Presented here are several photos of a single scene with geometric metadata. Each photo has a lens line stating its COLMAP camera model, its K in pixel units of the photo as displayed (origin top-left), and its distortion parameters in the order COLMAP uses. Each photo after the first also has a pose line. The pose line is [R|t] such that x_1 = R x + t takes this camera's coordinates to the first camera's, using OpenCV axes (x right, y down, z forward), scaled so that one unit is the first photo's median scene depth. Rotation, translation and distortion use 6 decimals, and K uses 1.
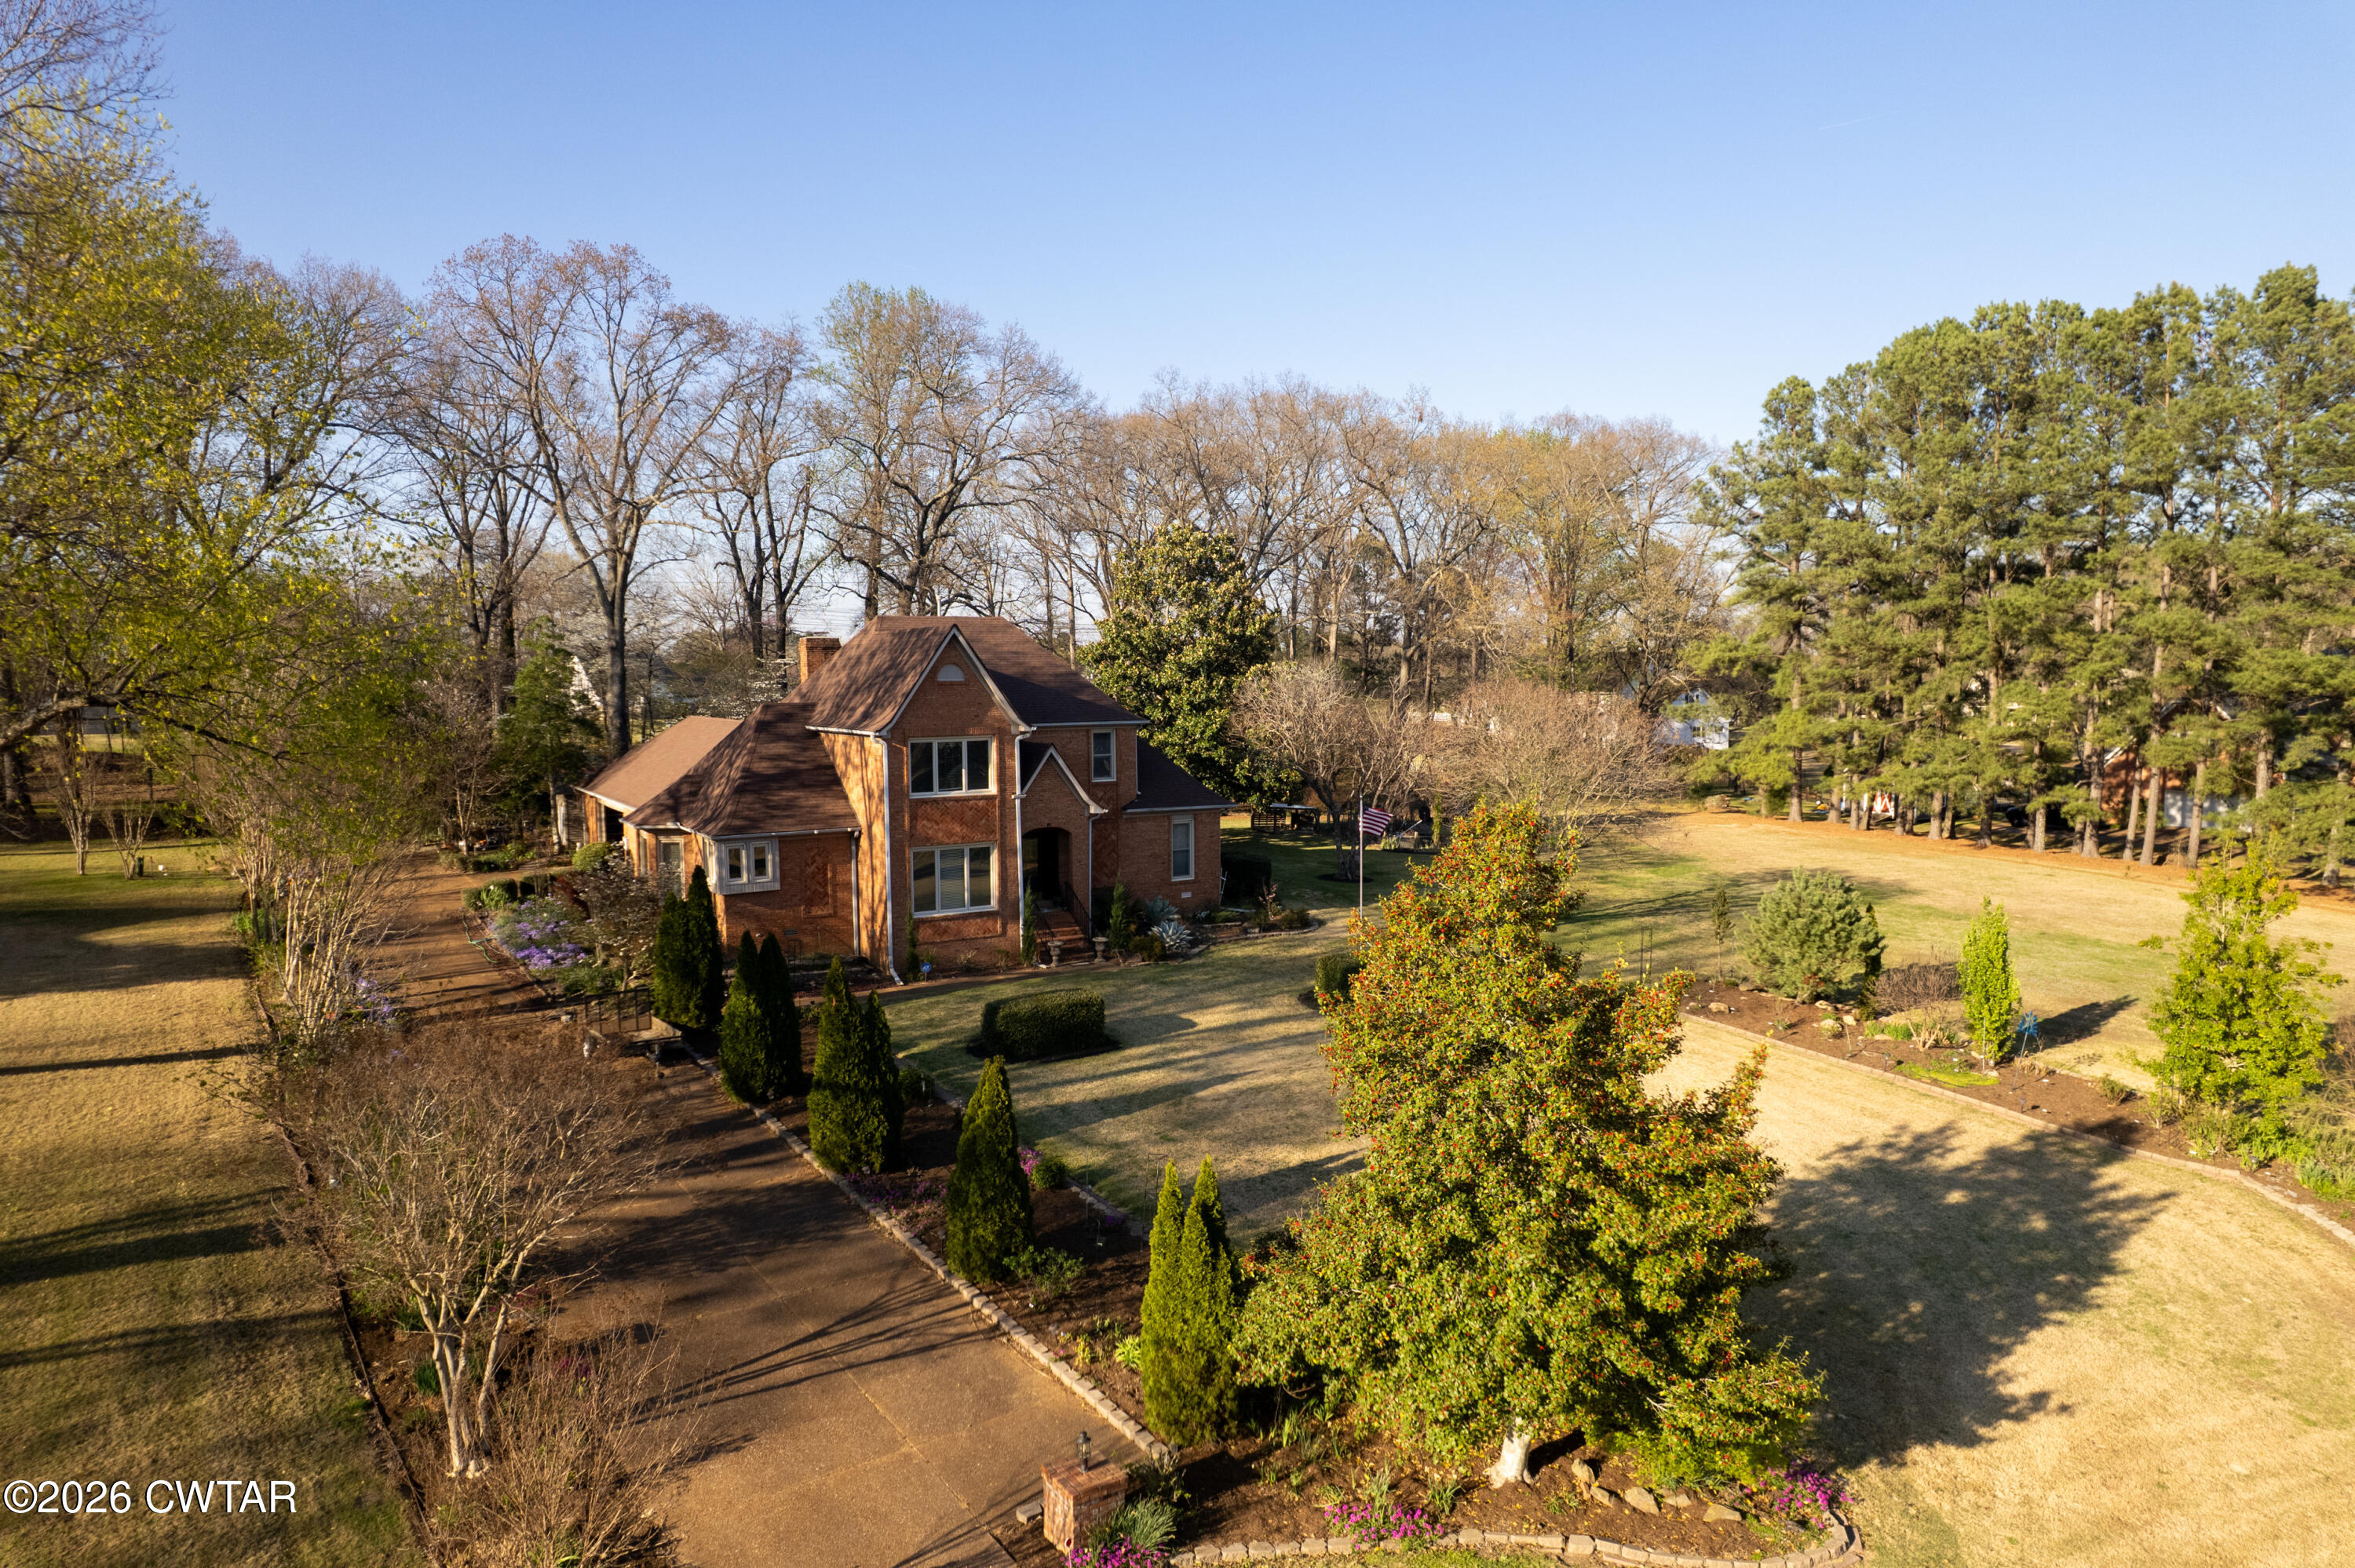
lens RADIAL K [[1503.2, 0, 1184.8], [0, 1503.2, 798.5], [0, 0, 1]] dist [-0.071830, 0.060499]
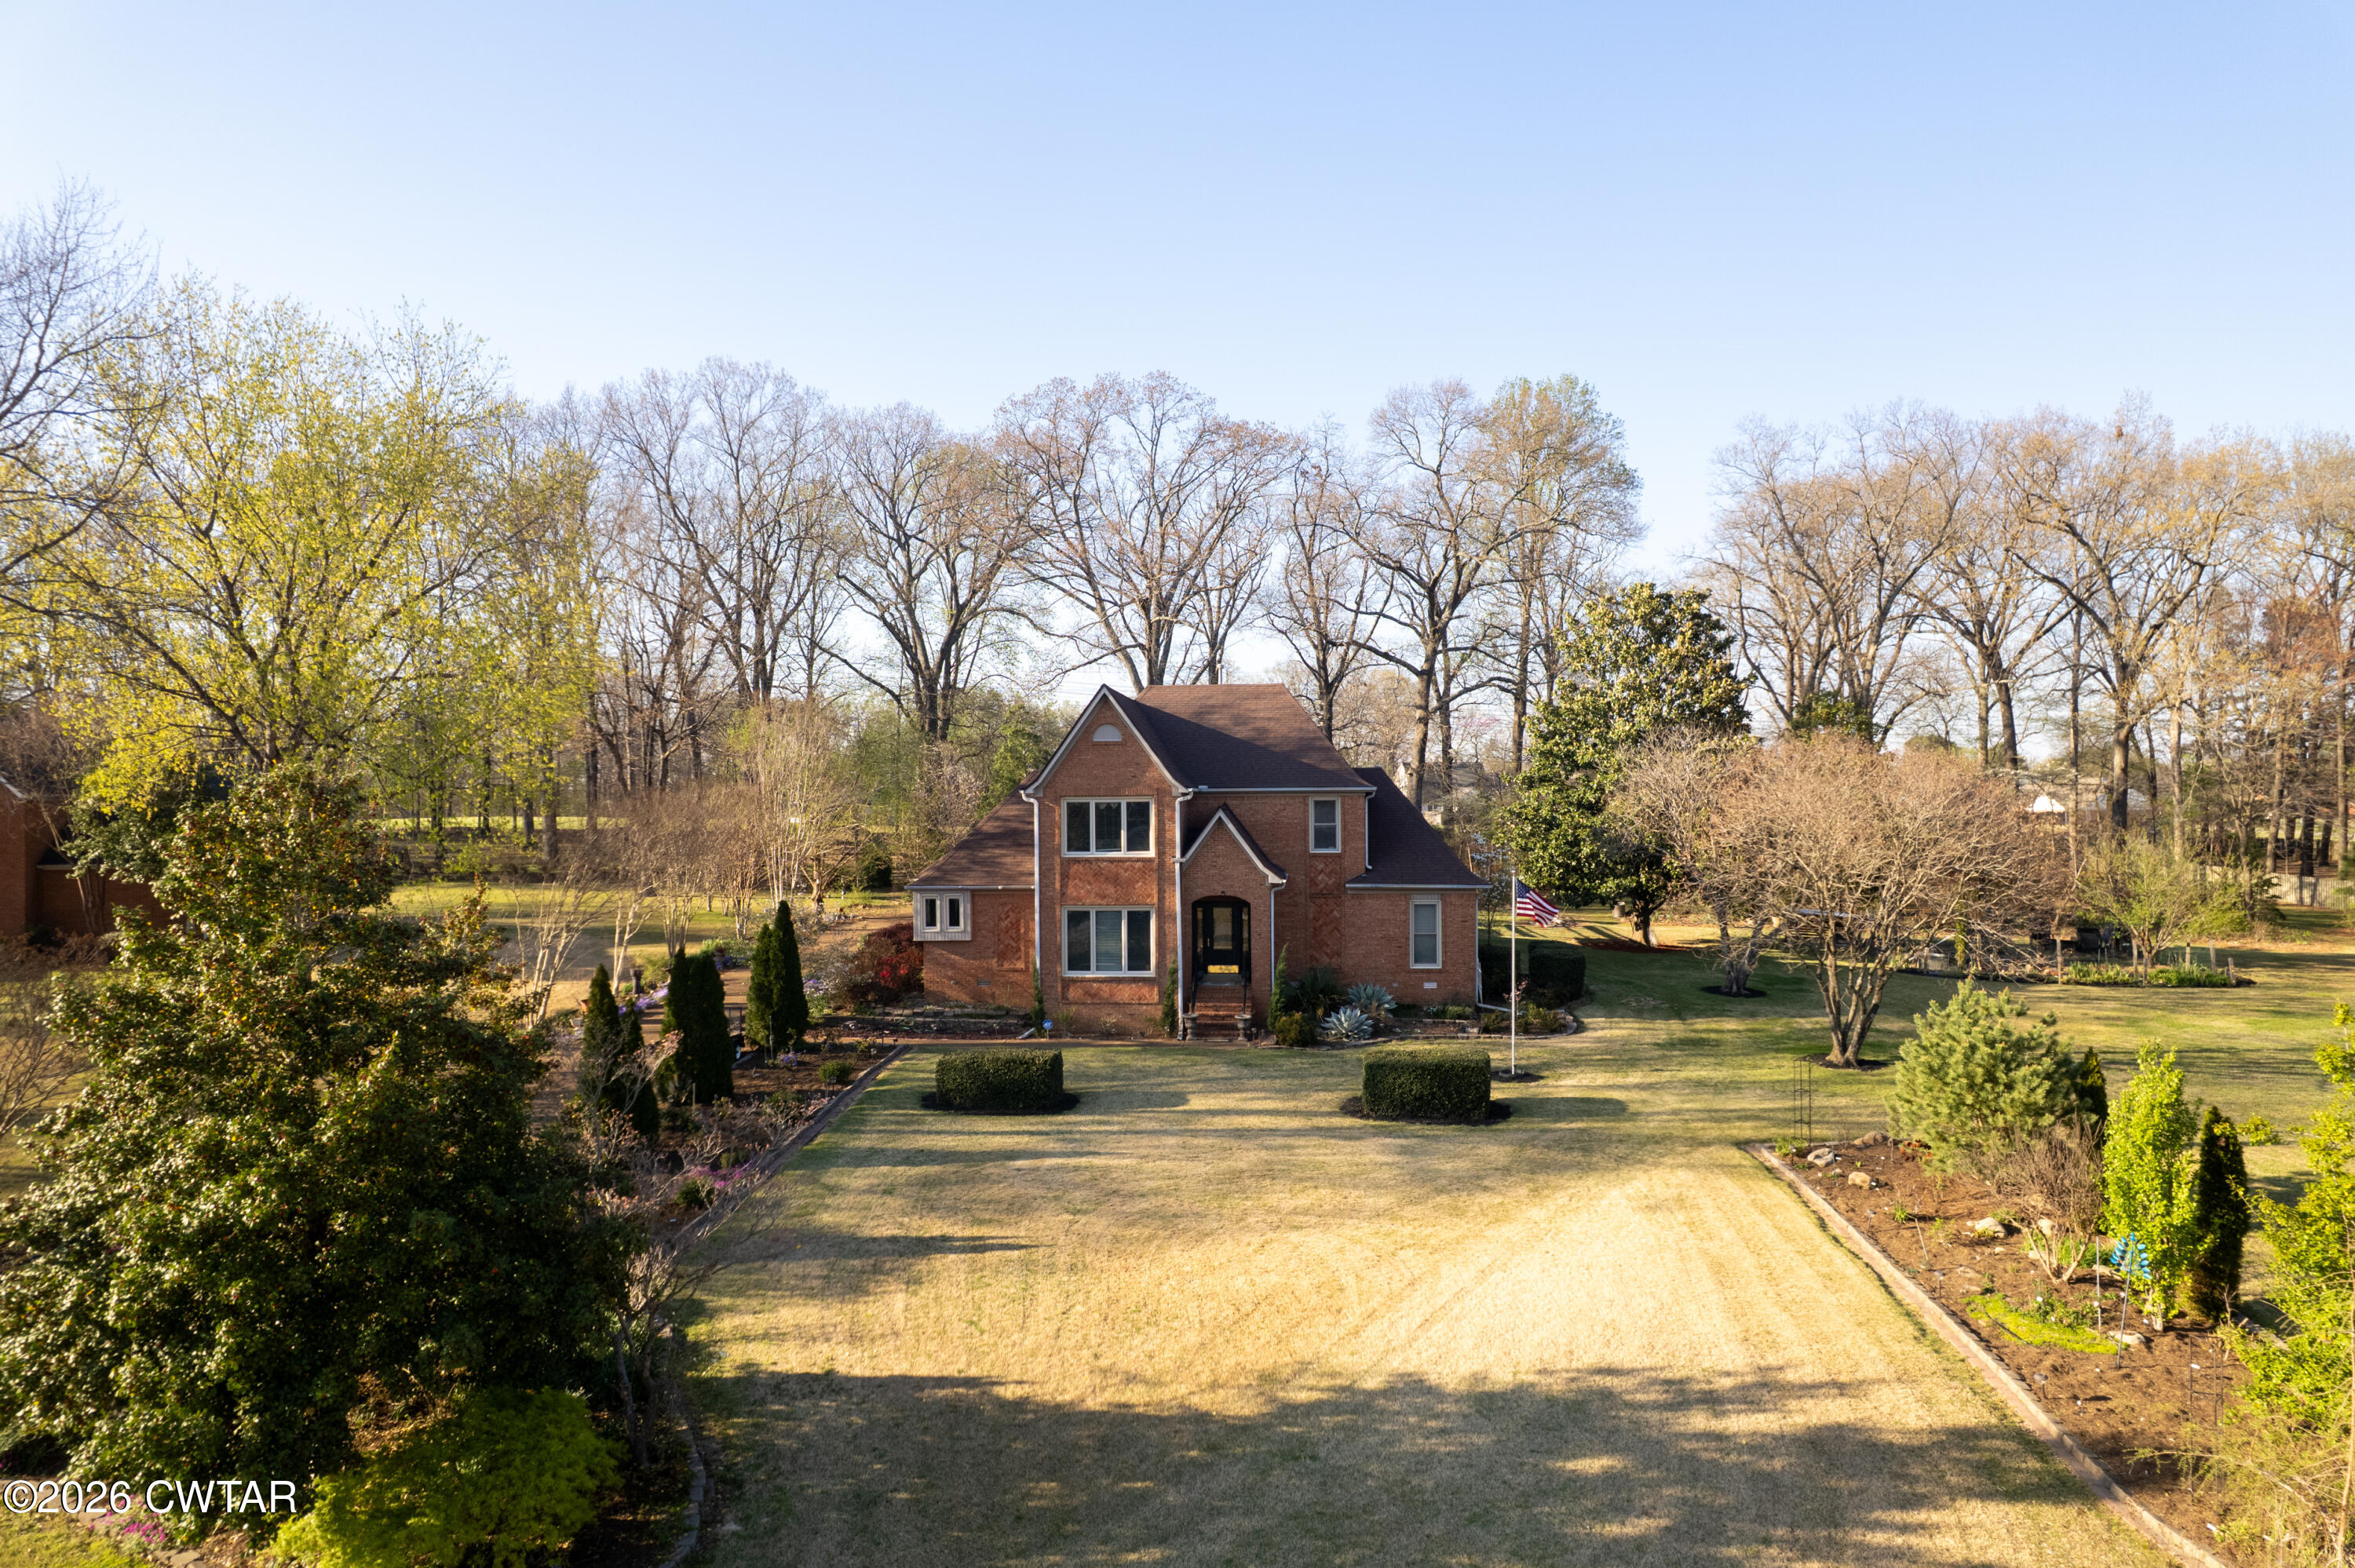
lens RADIAL K [[1503.2, 0, 1184.8], [0, 1503.2, 798.5], [0, 0, 1]] dist [-0.071830, 0.060499]
pose [[0.804440, 0.002015, -0.594030, 0.472306], [-0.049598, 0.996730, -0.063785, 0.020647], [0.591960, 0.080774, 0.801910, 0.225775]]
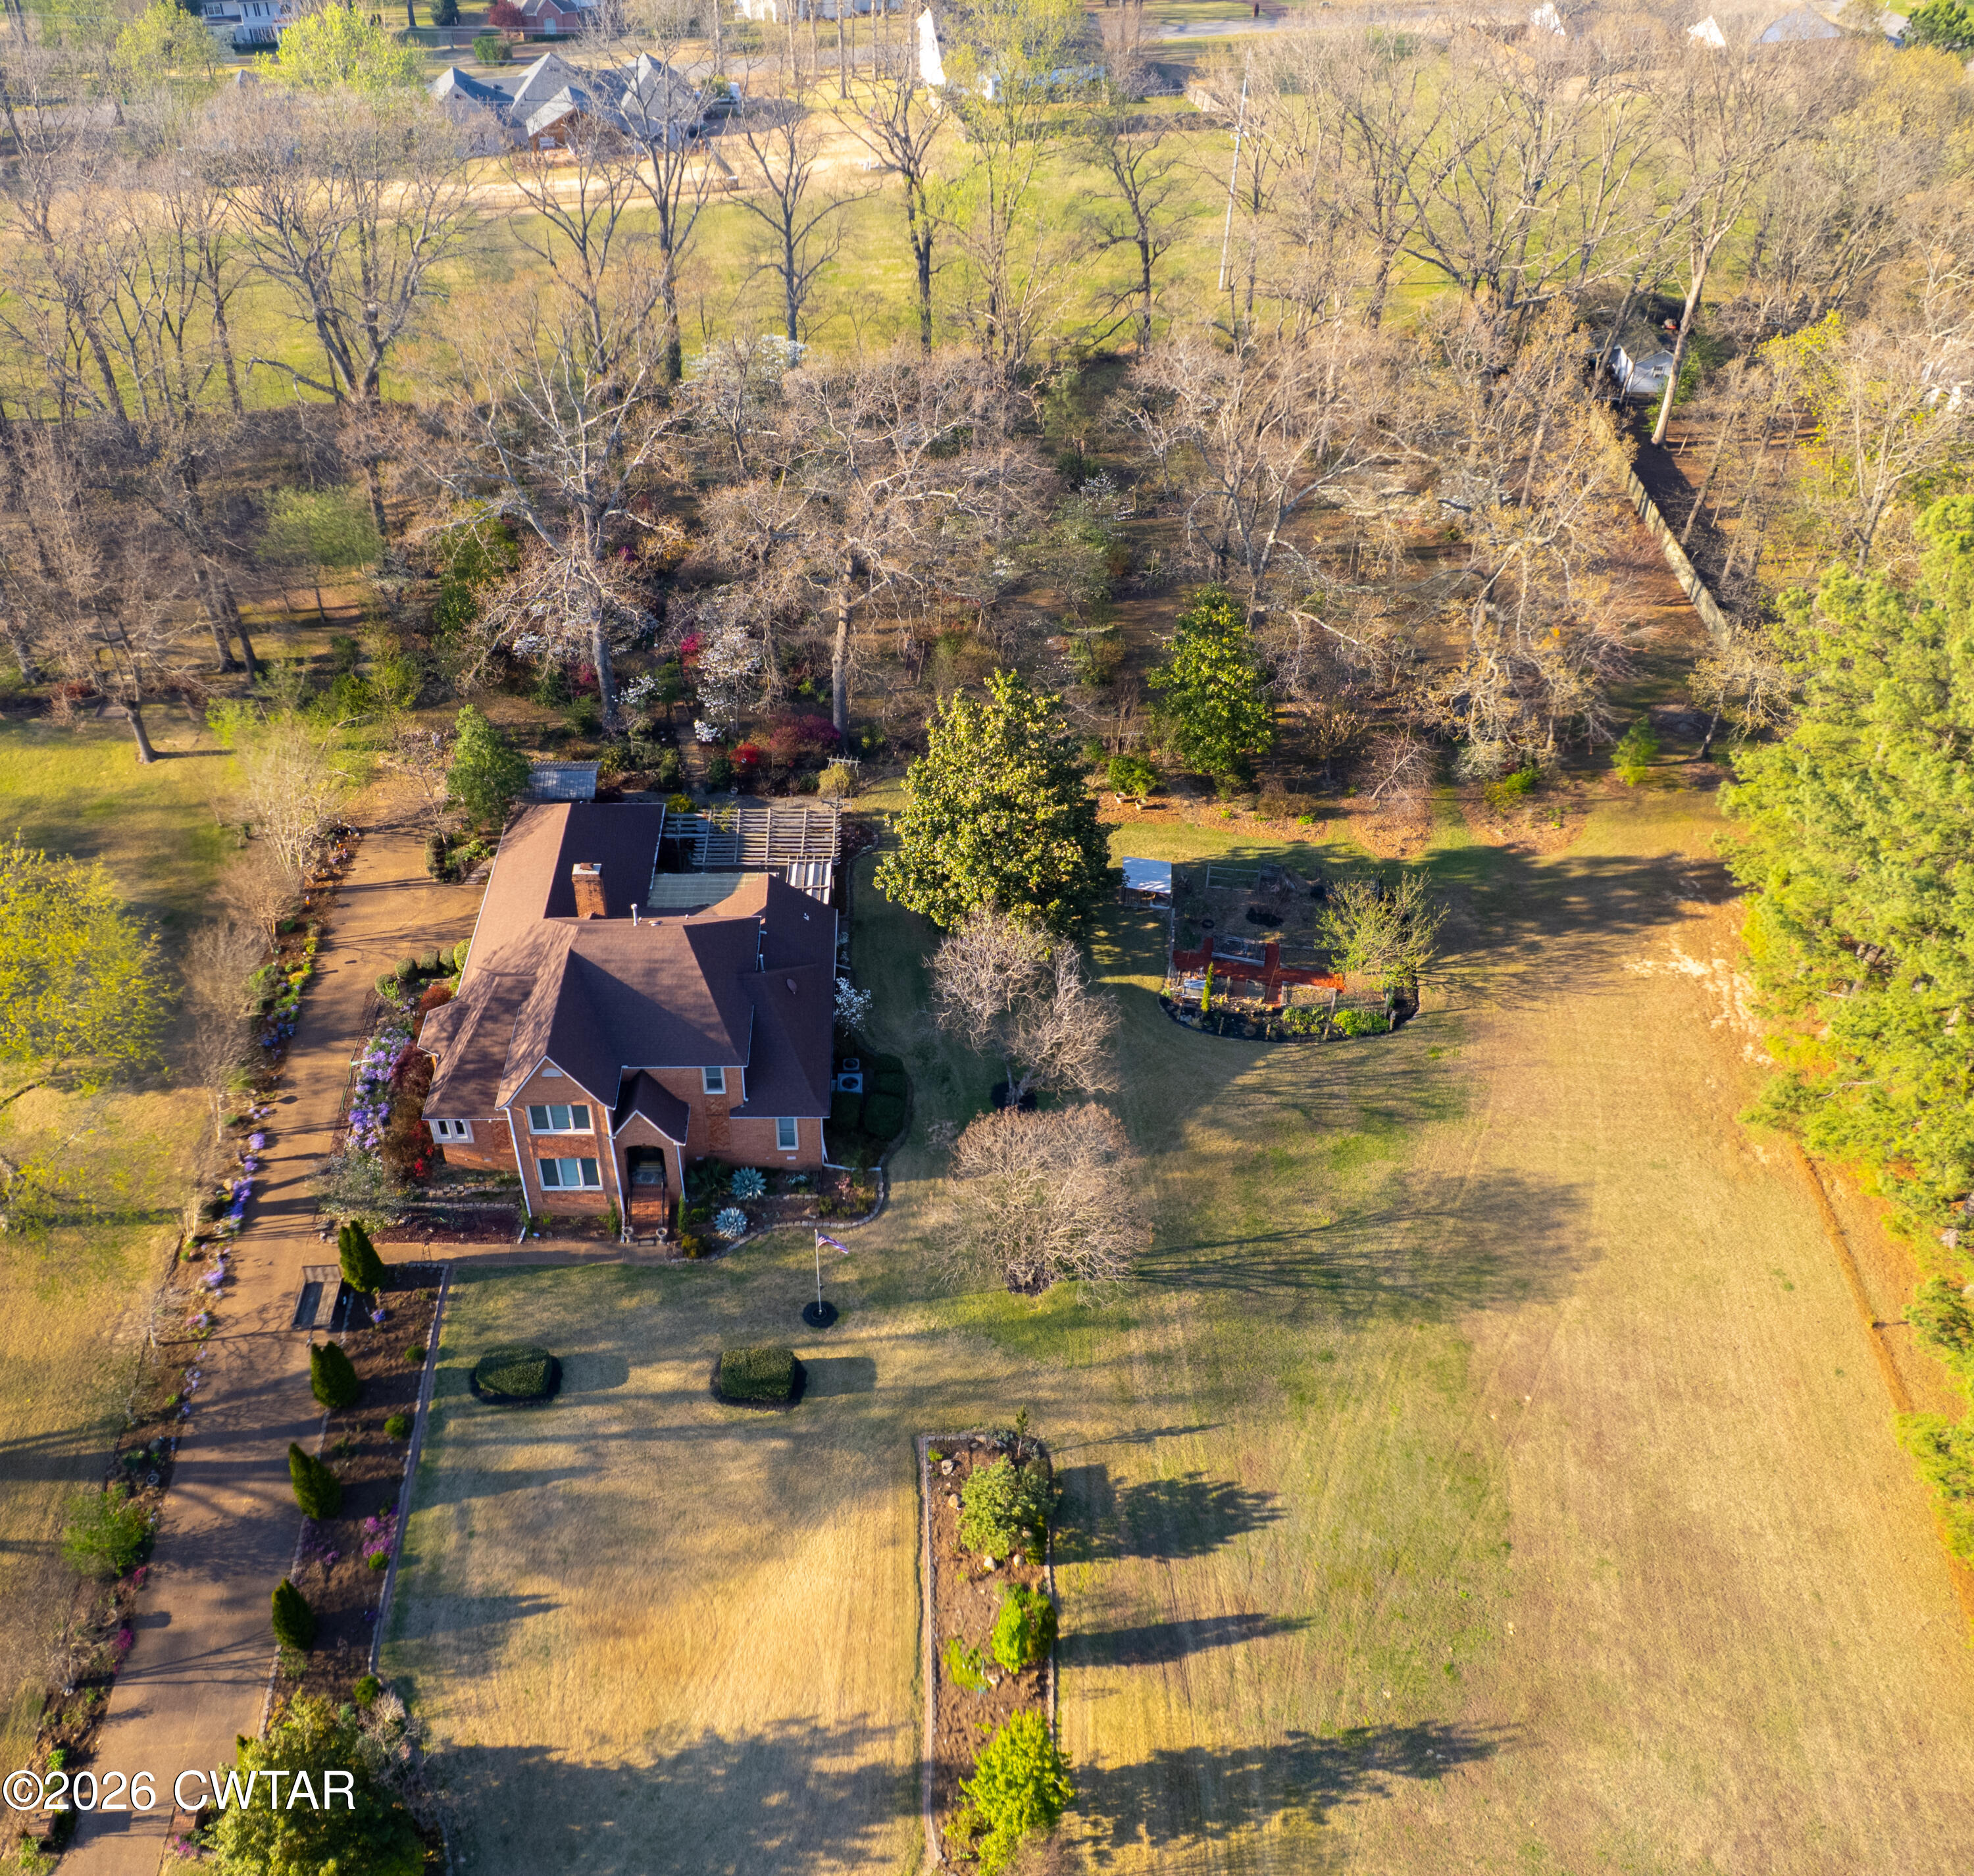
lens RADIAL K [[1804.4, 0, 856.2], [0, 1804.4, 937.2], [0, 0, 1]] dist [-0.081444, 0.066158]
pose [[0.846324, 0.325840, -0.421385, 0.747206], [-0.029425, 0.818472, 0.573793, -1.148718], [0.531856, -0.473215, 0.702280, 0.020304]]
